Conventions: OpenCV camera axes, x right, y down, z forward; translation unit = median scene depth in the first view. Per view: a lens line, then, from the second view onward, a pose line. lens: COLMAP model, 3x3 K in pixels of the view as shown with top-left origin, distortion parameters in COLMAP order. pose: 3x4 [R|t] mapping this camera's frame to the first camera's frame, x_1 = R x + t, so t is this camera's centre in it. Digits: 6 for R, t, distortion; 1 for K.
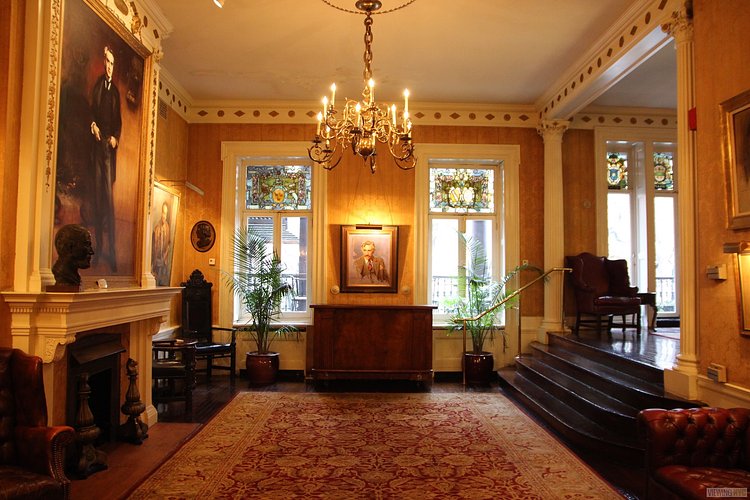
lens RADIAL K [[590.0, 0, 375.0], [0, 590.0, 250.0], [0, 0, 1]] dist [-0.155885, 0.126372]
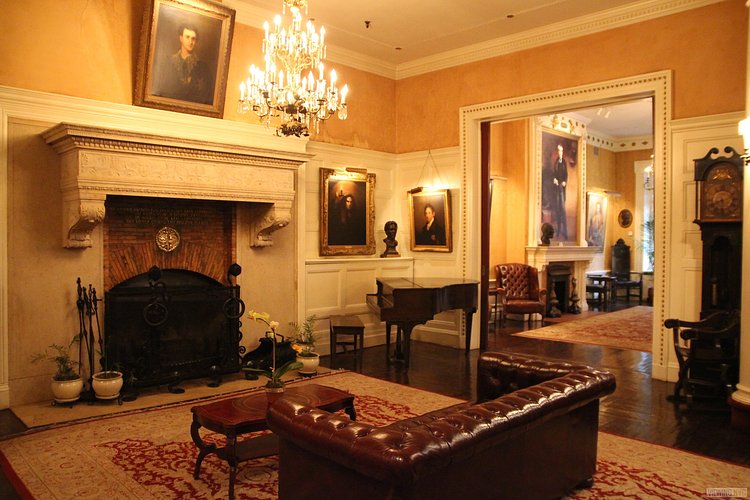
lens RADIAL K [[590.0, 0, 375.0], [0, 590.0, 250.0], [0, 0, 1]] dist [-0.155885, 0.126372]
pose [[0.692805, 0.007471, -0.721086, 0.697944], [0.030347, 0.998758, 0.039505, -0.035659], [0.720486, -0.049252, 0.691718, -1.174791]]
